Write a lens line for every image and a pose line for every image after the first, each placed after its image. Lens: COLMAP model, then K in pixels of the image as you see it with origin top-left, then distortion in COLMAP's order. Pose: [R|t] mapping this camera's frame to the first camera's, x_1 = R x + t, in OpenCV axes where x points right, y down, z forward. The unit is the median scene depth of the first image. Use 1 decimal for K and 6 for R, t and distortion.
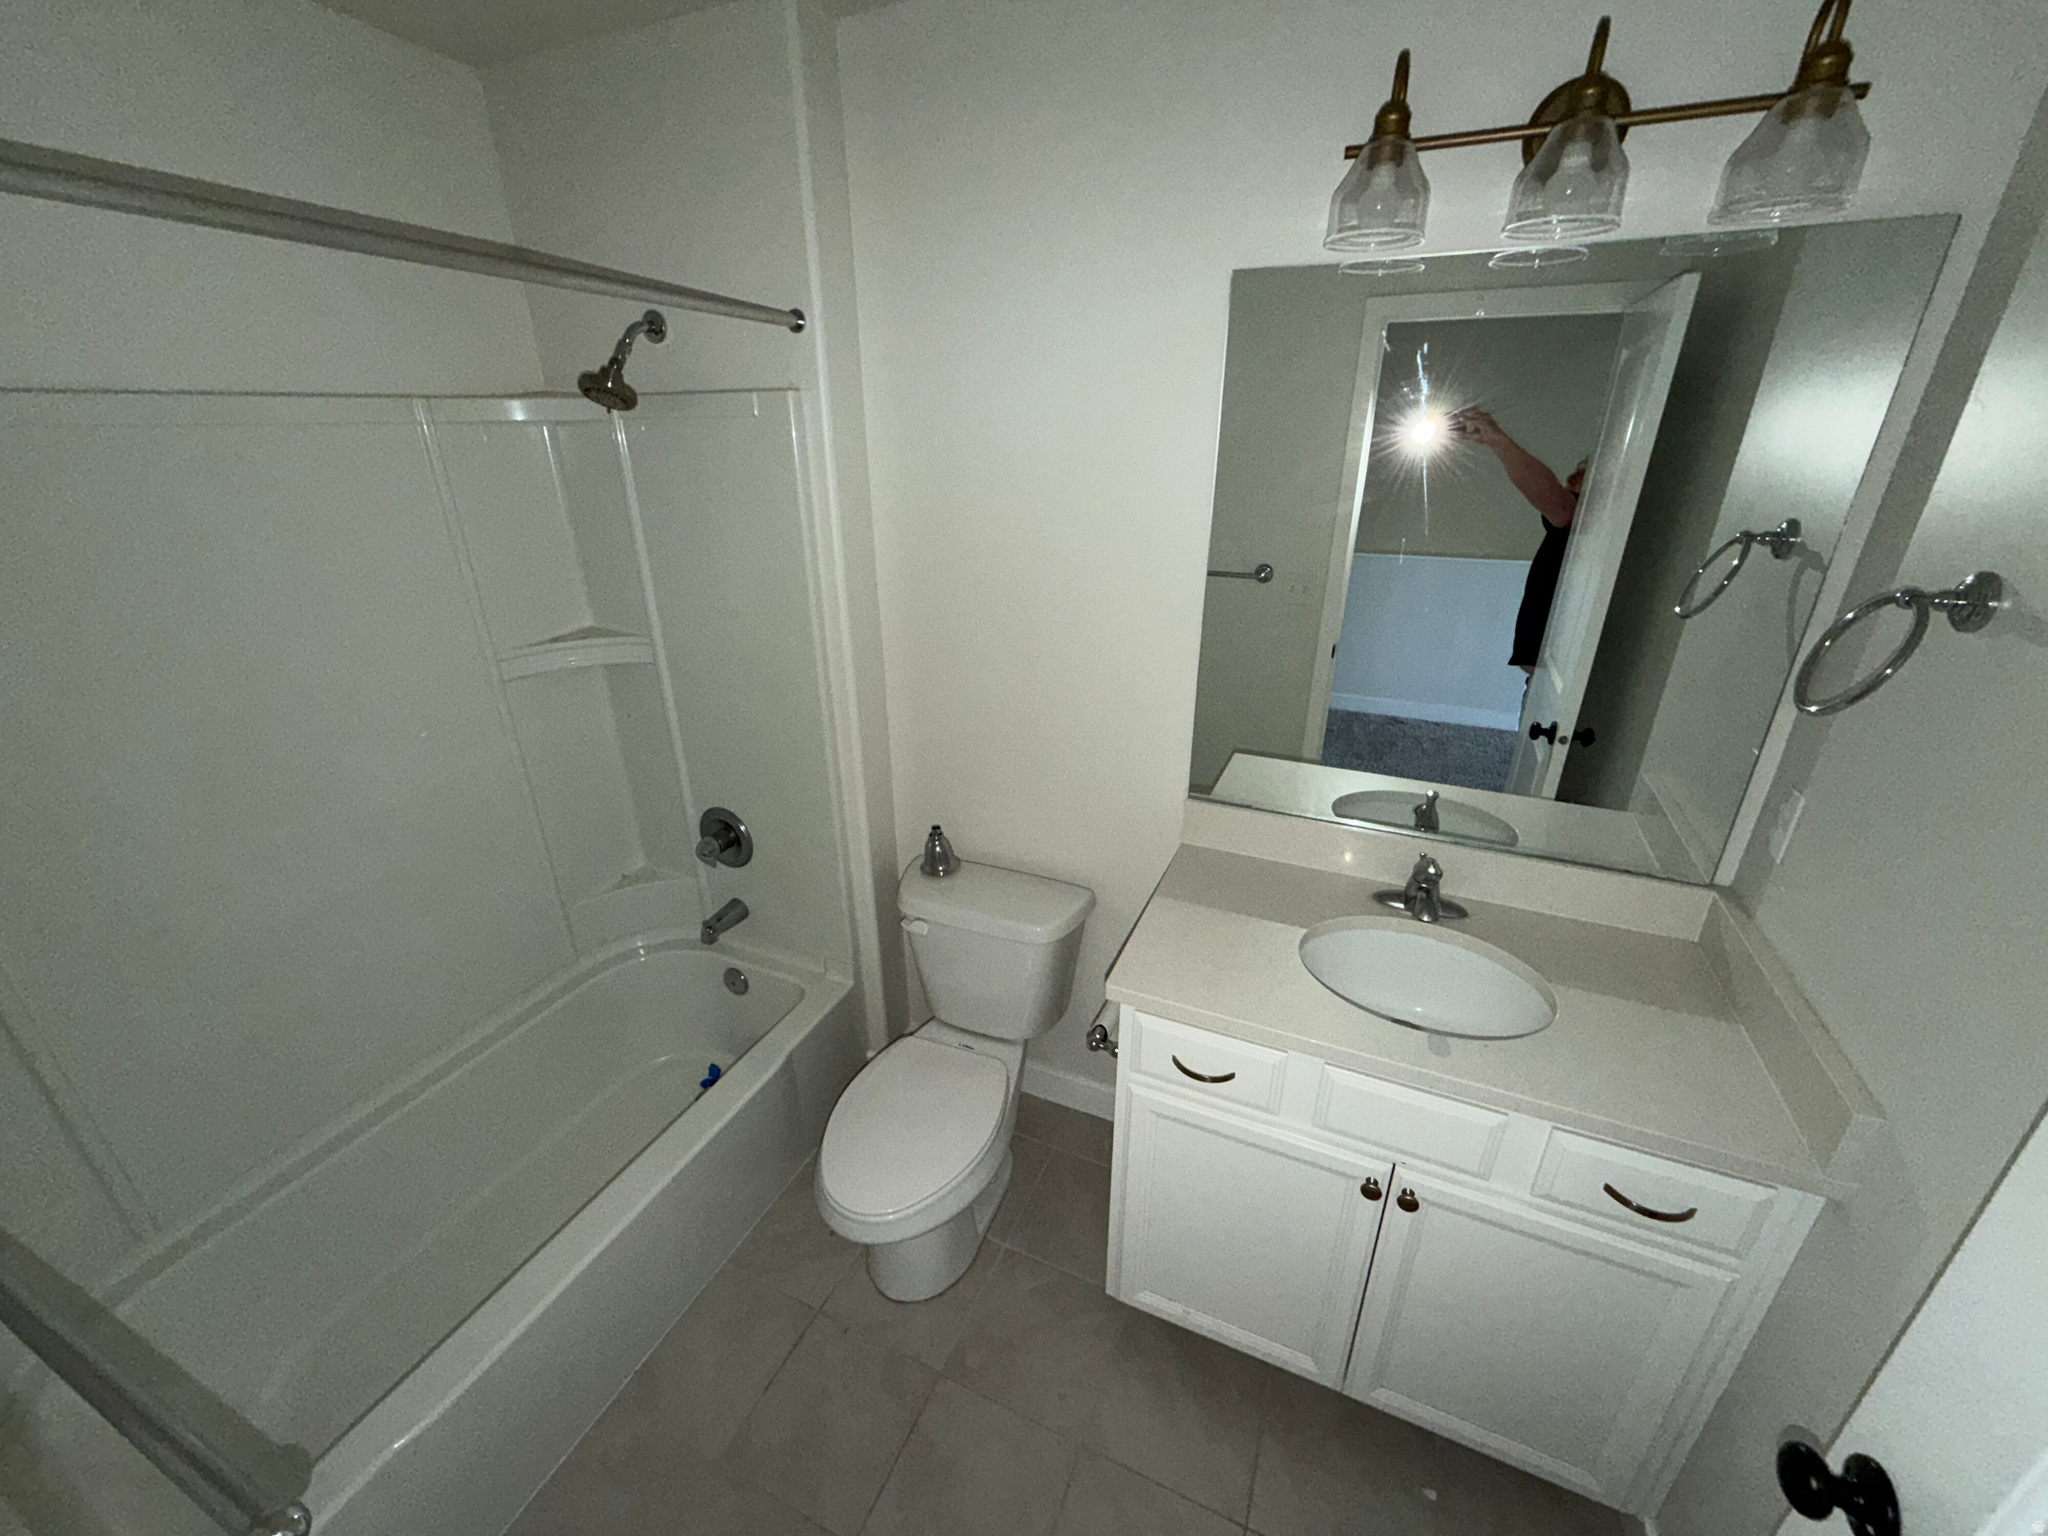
lens RADIAL K [[814.5, 0, 1010.1], [0, 814.5, 774.9], [0, 0, 1]] dist [0.002142, 0.000177]
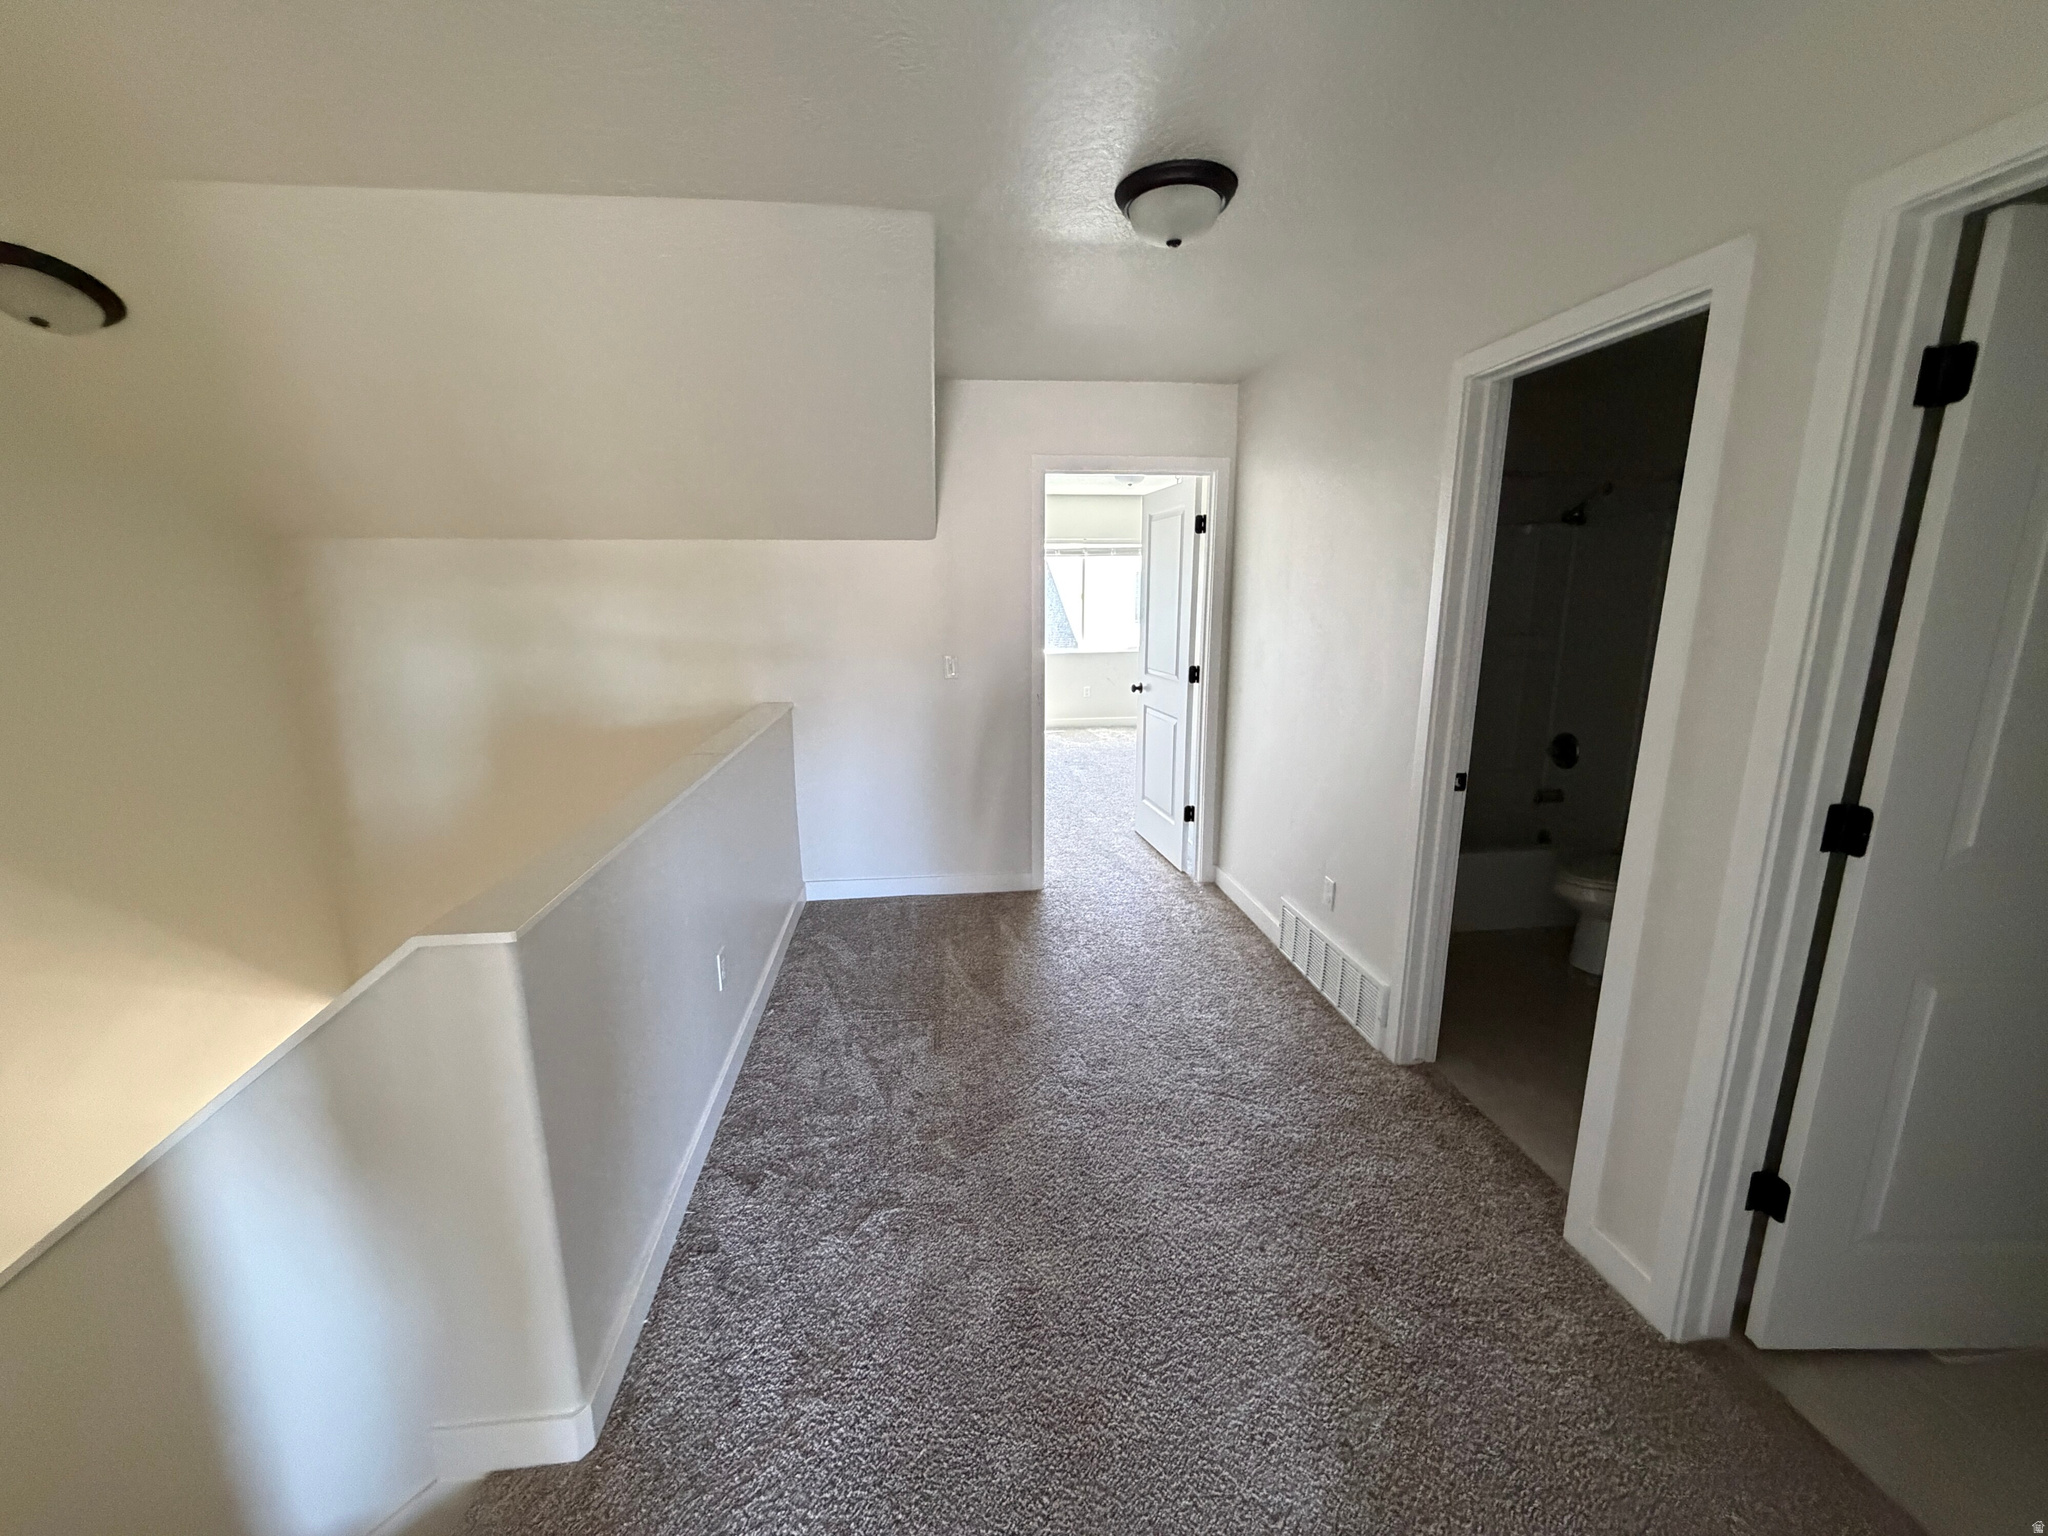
lens RADIAL K [[814.5, 0, 1025.7], [0, 814.5, 762.1], [0, 0, 1]] dist [0.002142, 0.000177]
pose [[0.527946, 0.188261, -0.828149, 0.605435], [-0.335664, 0.941982, 0.000152, 0.583660], [0.780130, 0.277900, 0.560508, -1.089961]]
